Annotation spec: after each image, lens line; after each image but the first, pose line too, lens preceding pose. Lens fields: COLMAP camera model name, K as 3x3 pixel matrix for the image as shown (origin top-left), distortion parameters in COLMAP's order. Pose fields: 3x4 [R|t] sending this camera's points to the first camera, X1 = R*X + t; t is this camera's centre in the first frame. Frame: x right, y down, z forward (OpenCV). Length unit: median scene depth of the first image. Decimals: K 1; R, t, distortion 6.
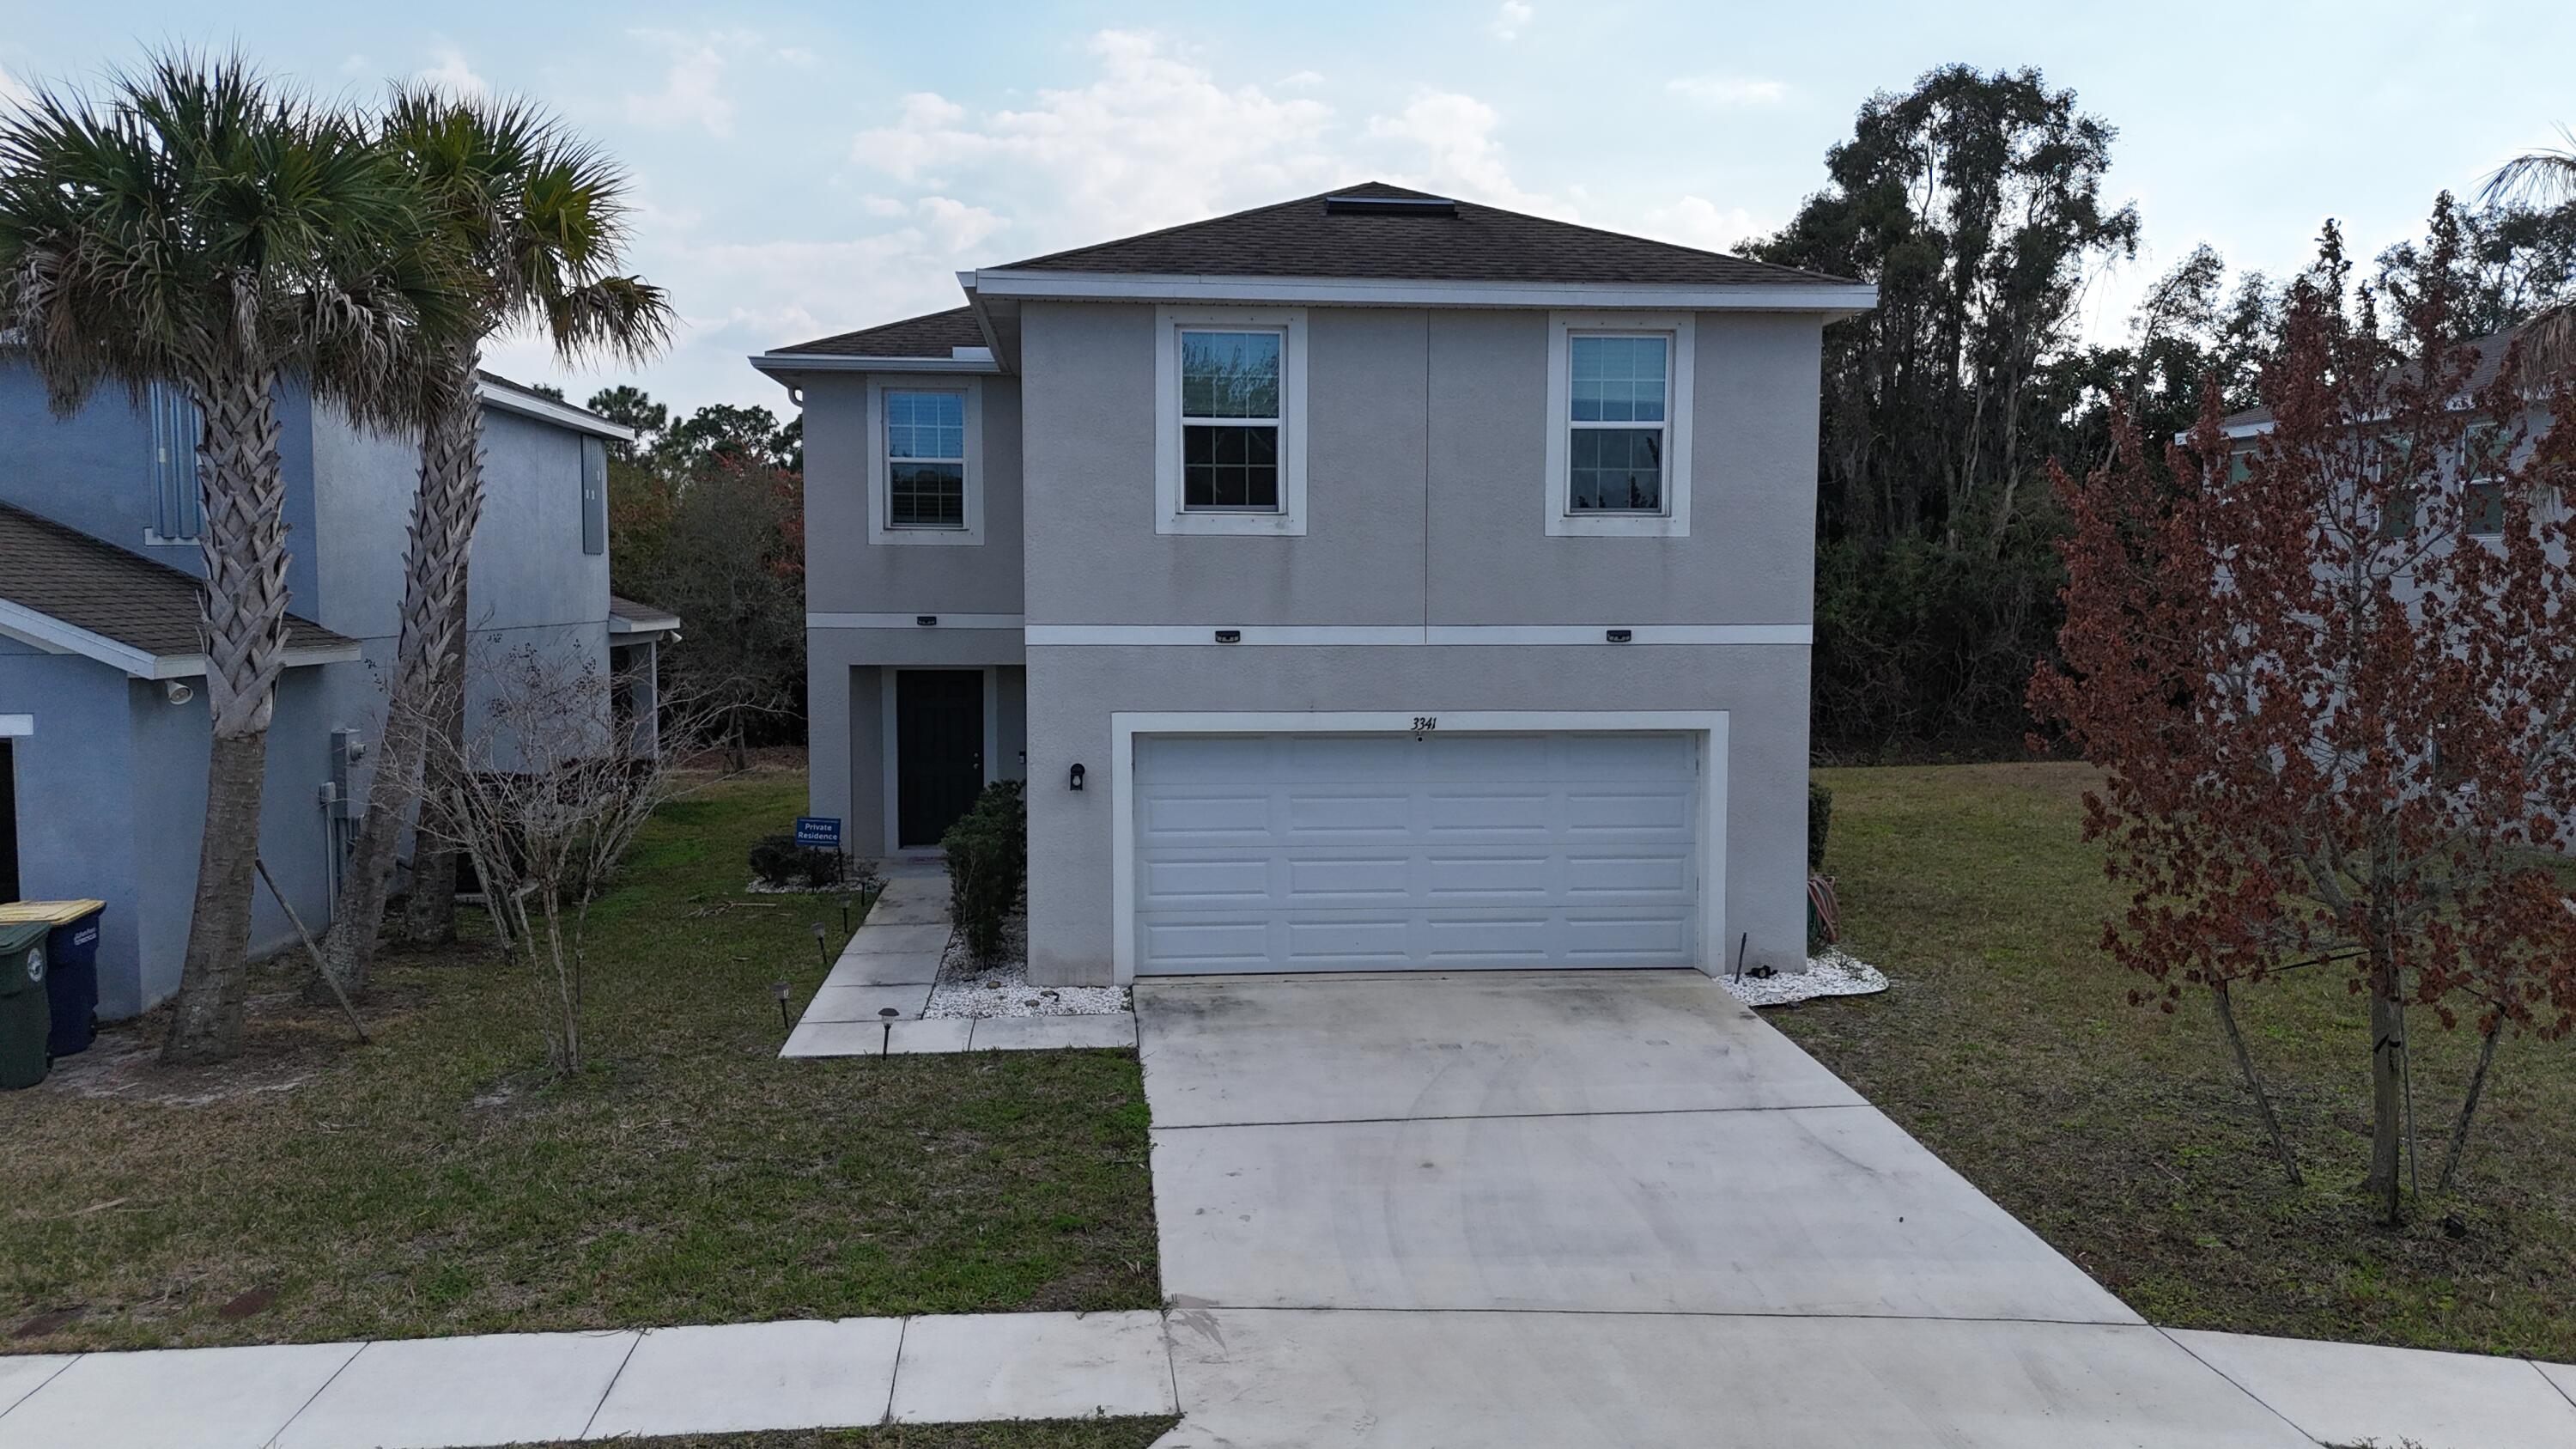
lens RADIAL K [[1900.9, 0, 1287.1], [0, 1900.9, 707.5], [0, 0, 1]] dist [0.067791, -0.061388]
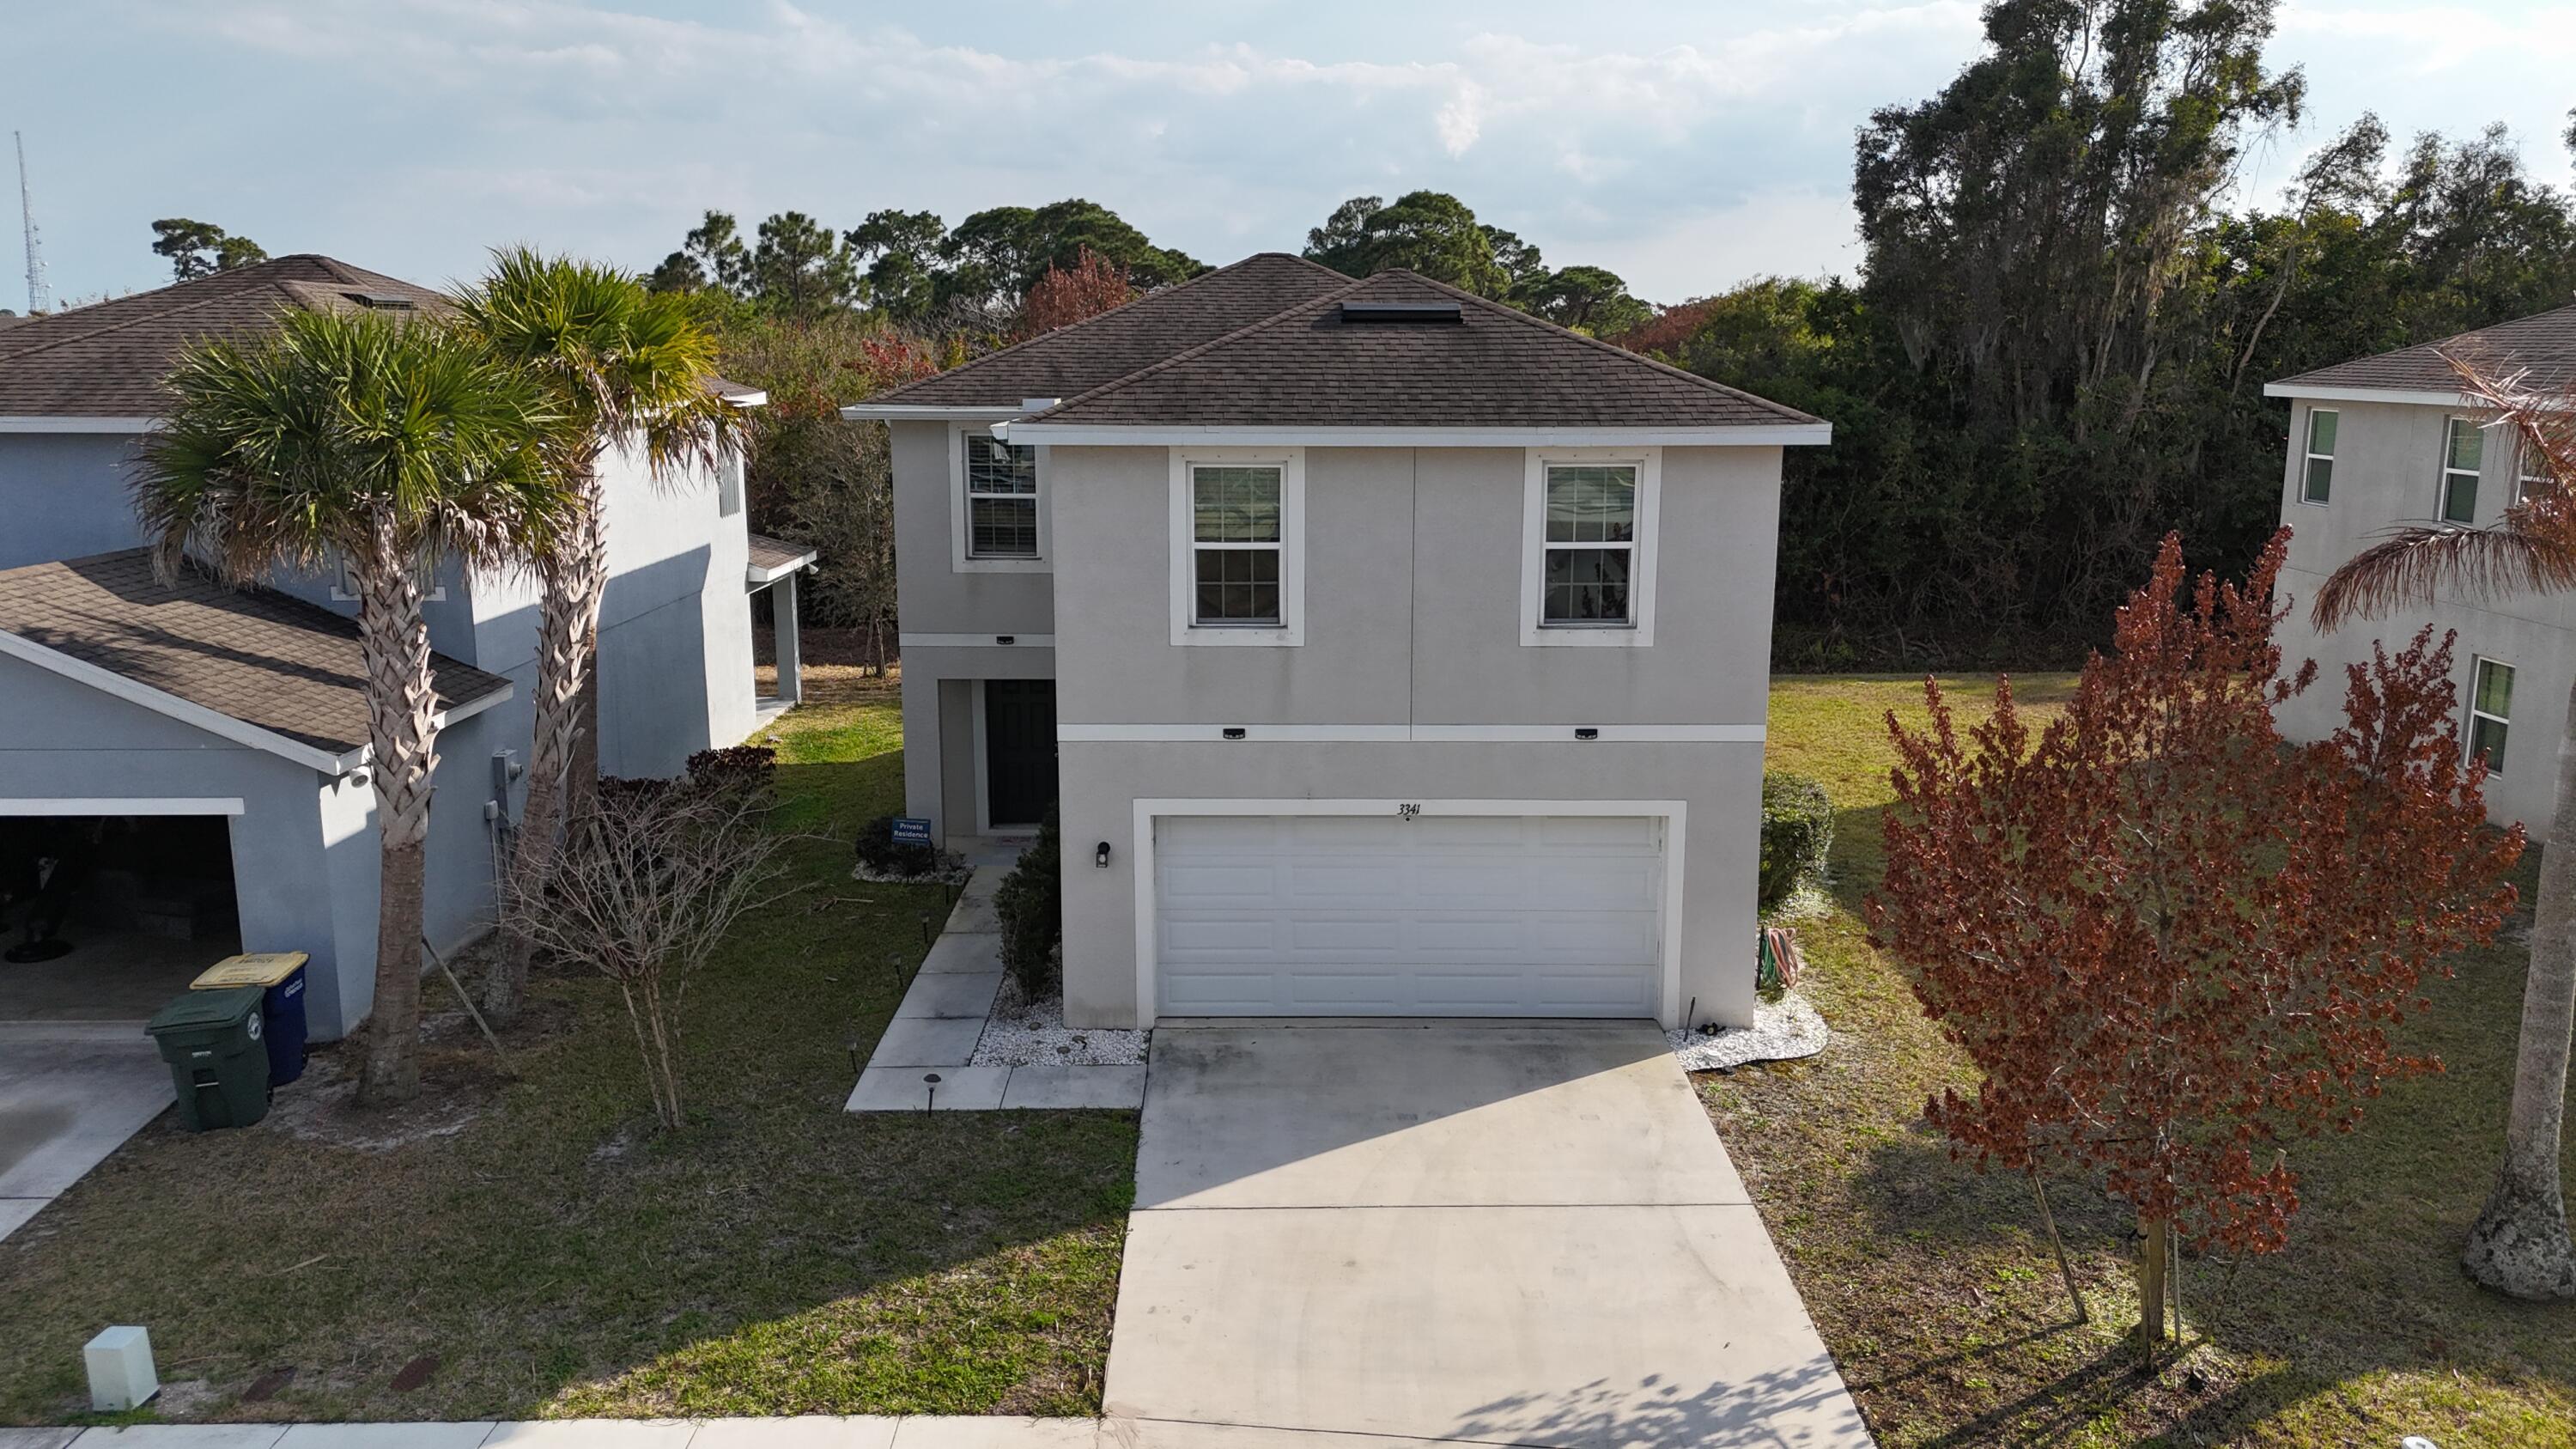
lens RADIAL K [[1900.9, 0, 1286.2], [0, 1900.9, 706.8], [0, 0, 1]] dist [0.067791, -0.061388]
pose [[0.995533, 0.016841, -0.092904, 0.110831], [-0.005509, 0.992649, 0.120906, -0.202182], [0.094257, -0.119854, 0.988307, -0.122146]]
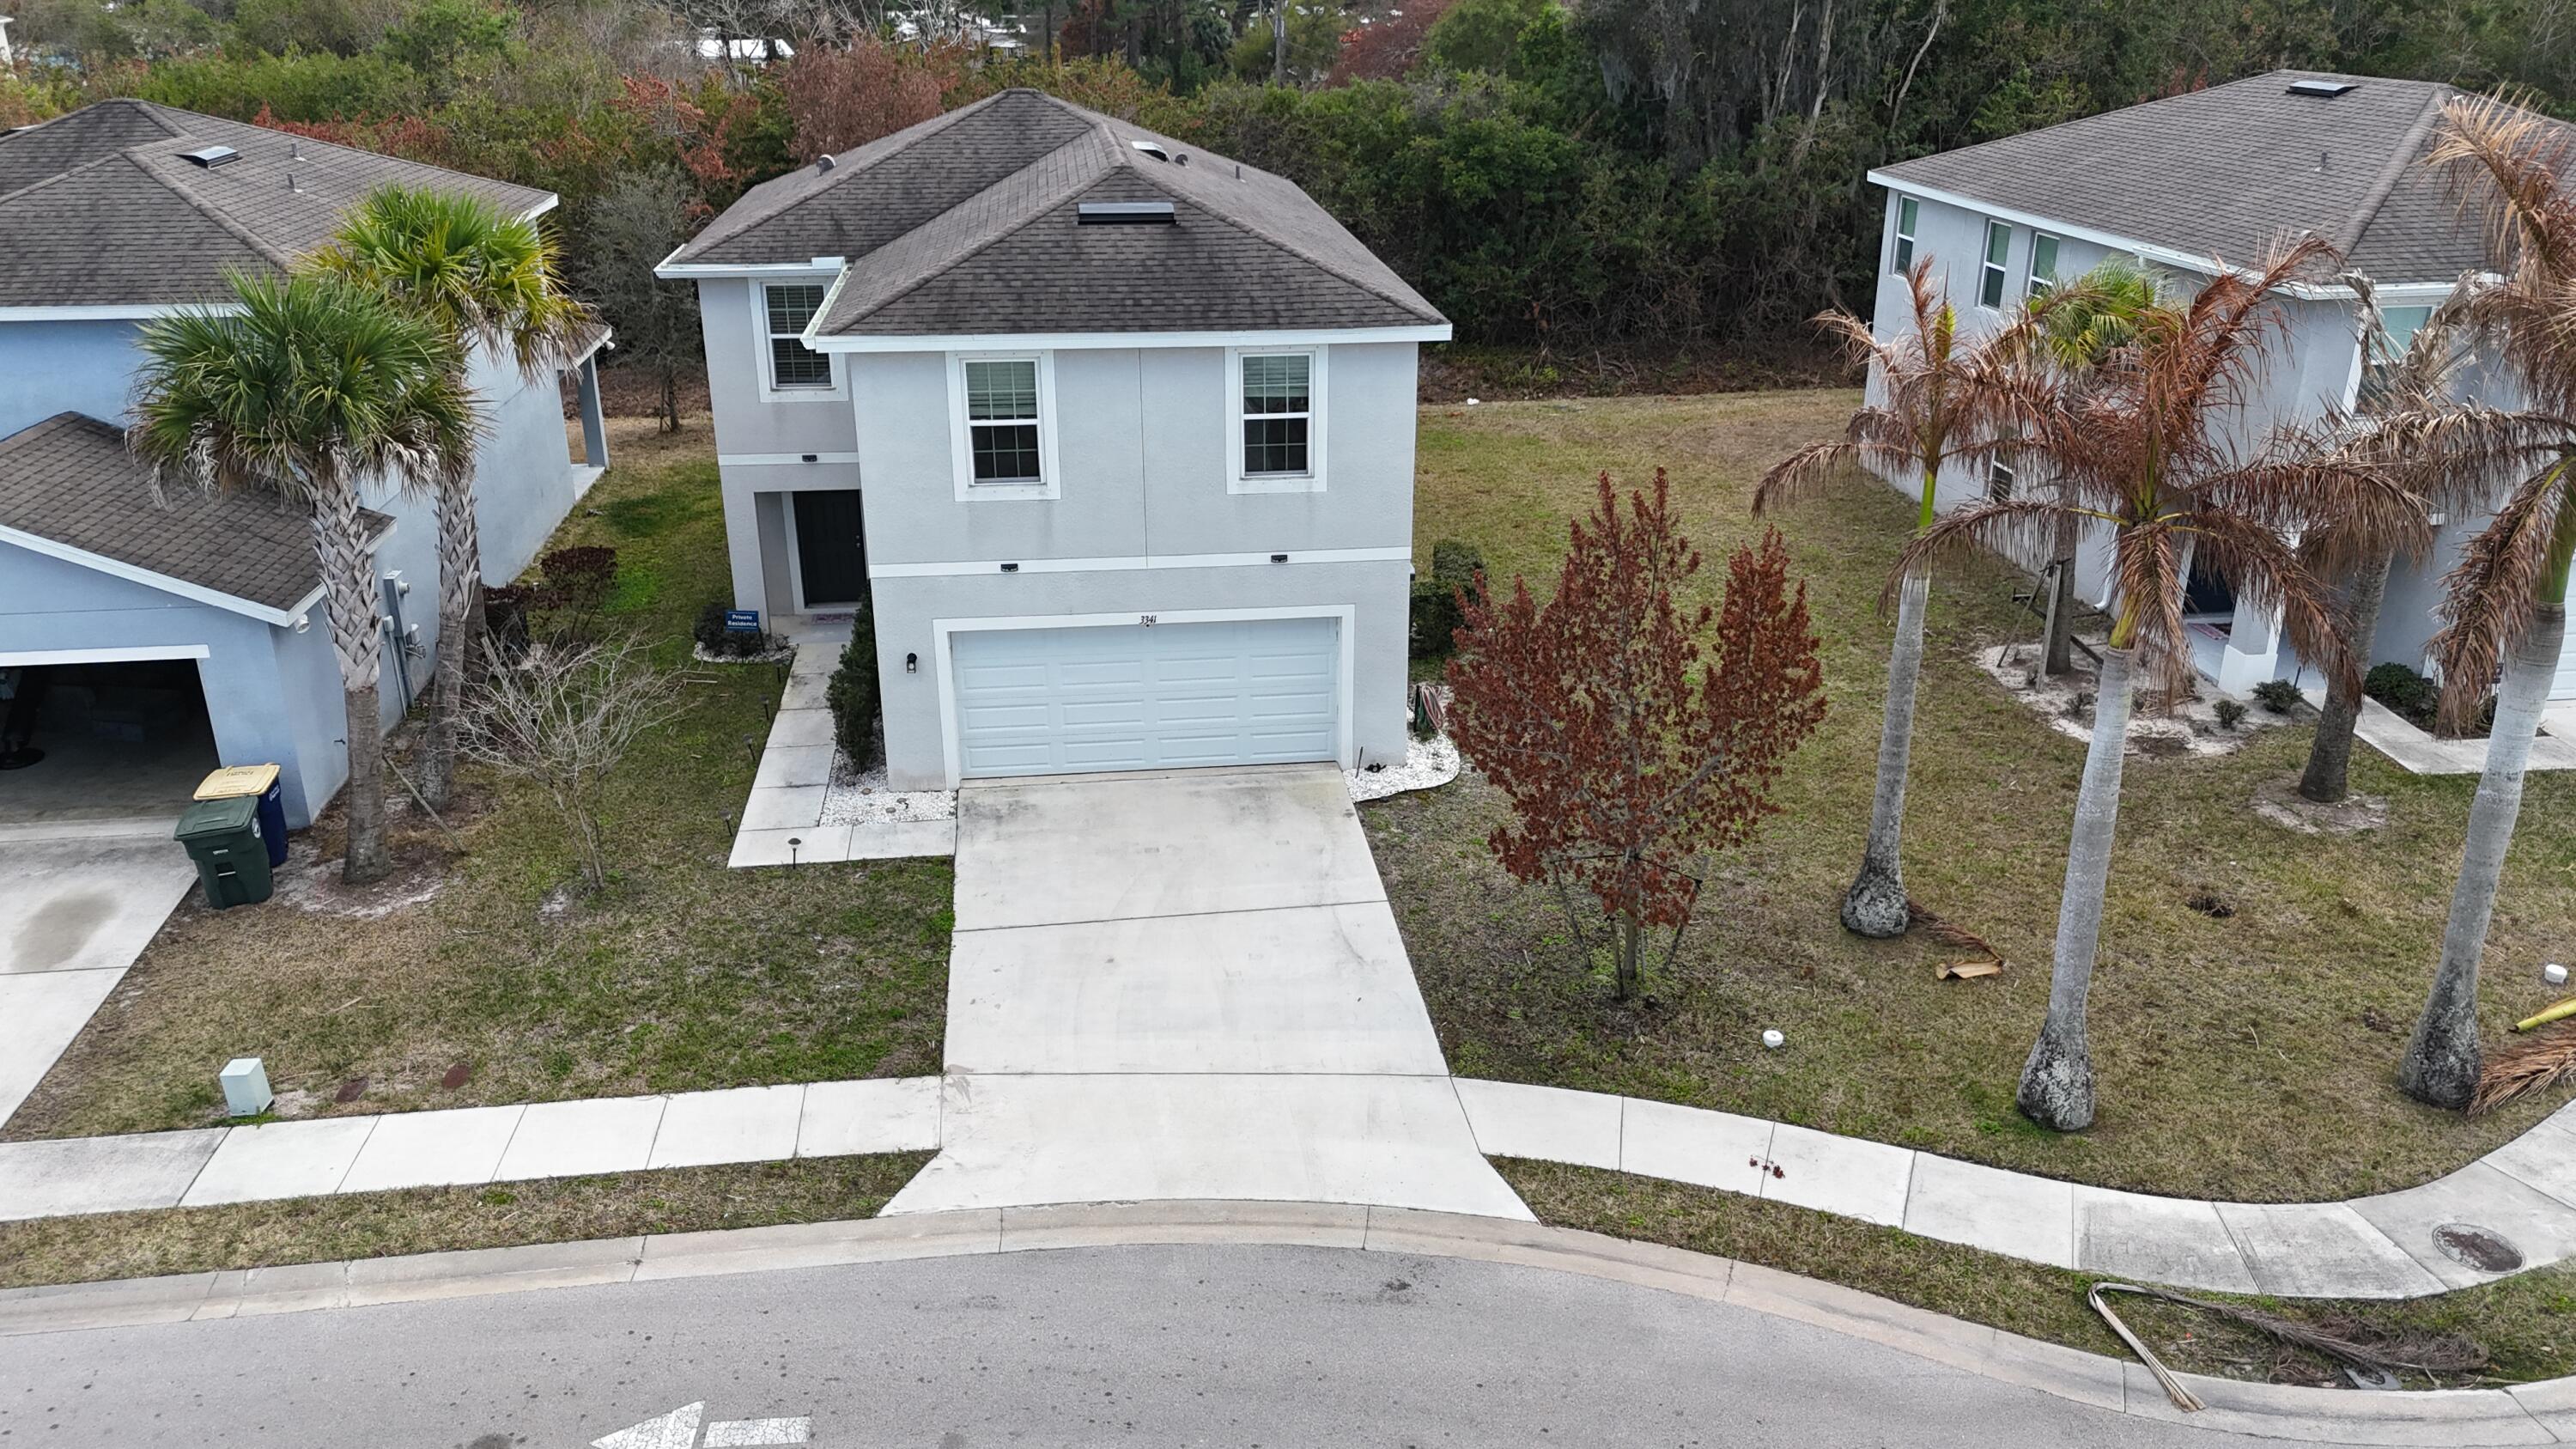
lens RADIAL K [[1900.9, 0, 1285.9], [0, 1900.9, 714.2], [0, 0, 1]] dist [0.067791, -0.061388]
pose [[0.999709, -0.010741, 0.021620, 0.158387], [0.003576, 0.951580, 0.307381, -0.403960], [-0.023875, -0.307214, 0.951341, -0.467025]]
